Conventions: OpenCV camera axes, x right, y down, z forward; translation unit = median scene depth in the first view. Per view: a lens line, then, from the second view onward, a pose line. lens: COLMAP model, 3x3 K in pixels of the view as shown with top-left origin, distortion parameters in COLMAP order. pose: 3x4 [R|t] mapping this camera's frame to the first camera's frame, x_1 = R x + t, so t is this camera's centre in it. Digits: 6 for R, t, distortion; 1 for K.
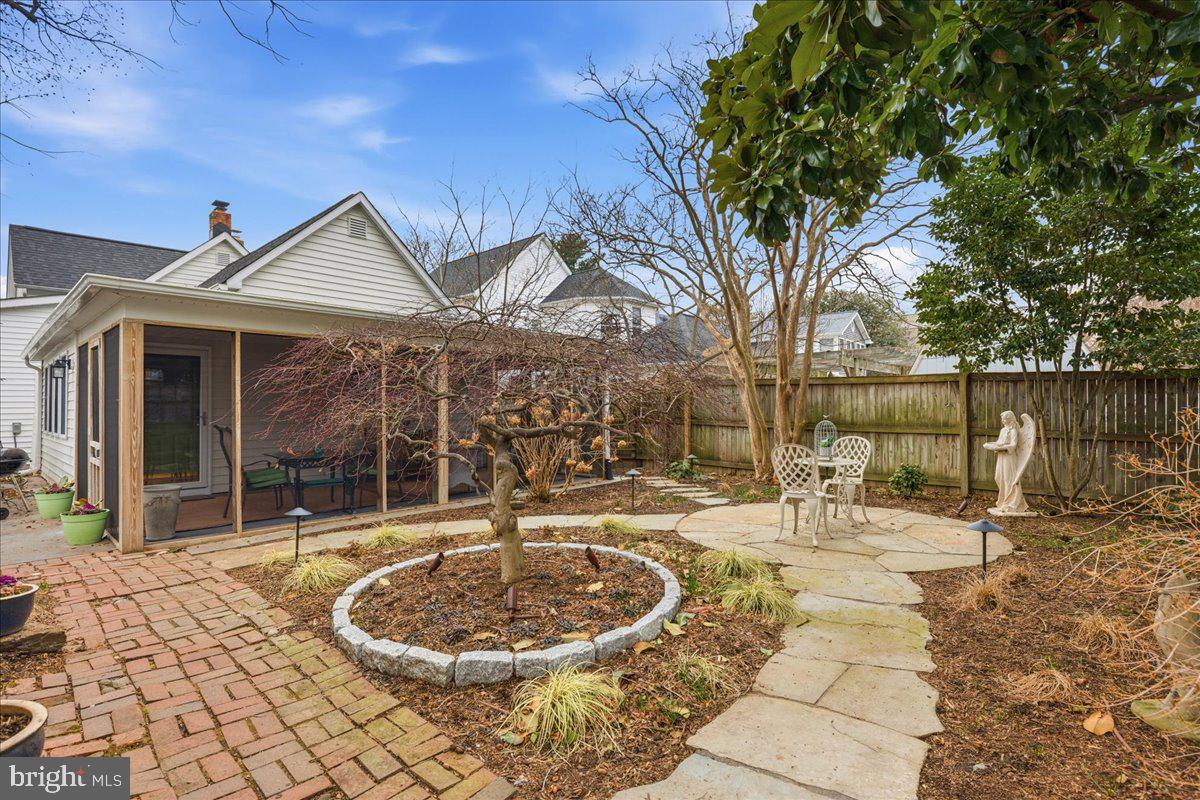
lens RADIAL K [[551.5, 0, 595.9], [0, 551.5, 399.3], [0, 0, 1]] dist [-0.064743, 0.035159]
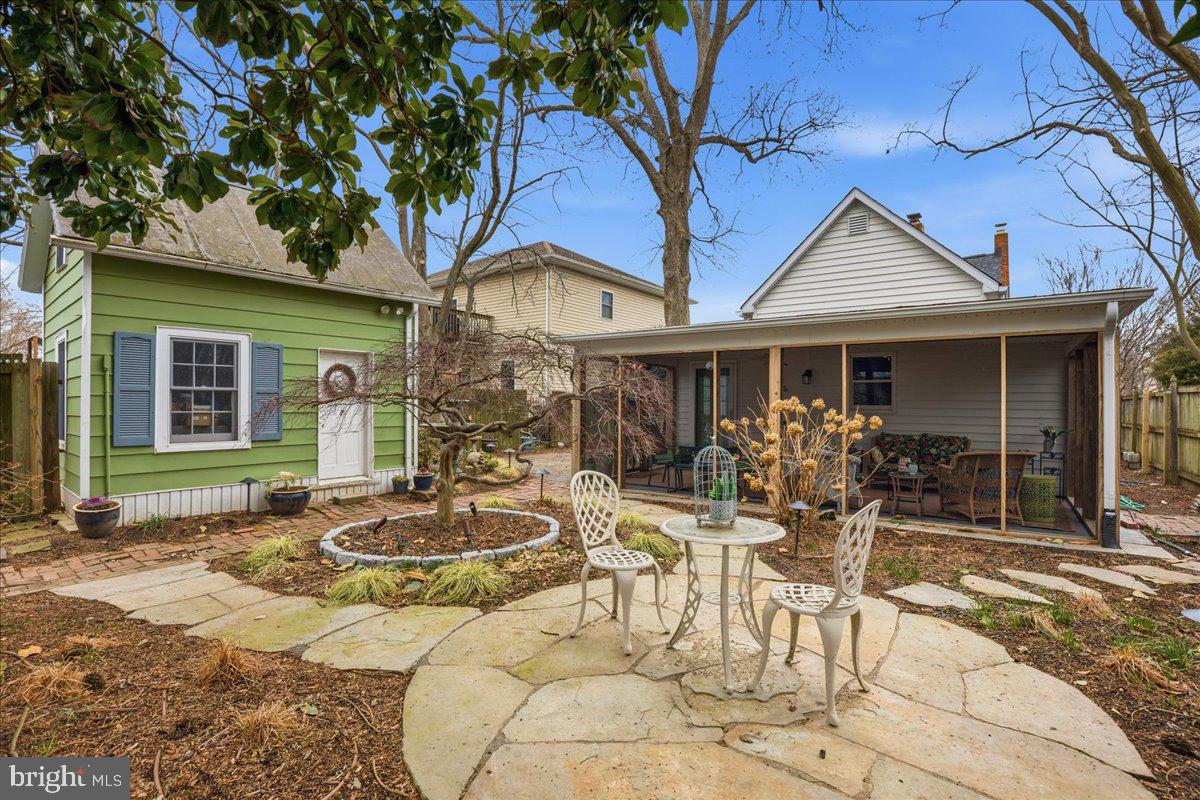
lens RADIAL K [[564.4, 0, 608.8], [0, 564.4, 400.7], [0, 0, 1]] dist [-0.036280, 0.007880]
pose [[0.107015, -0.012534, -0.994178, 1.141138], [0.004095, 0.999918, -0.012166, 0.012922], [0.994249, -0.002769, 0.107057, 1.062652]]
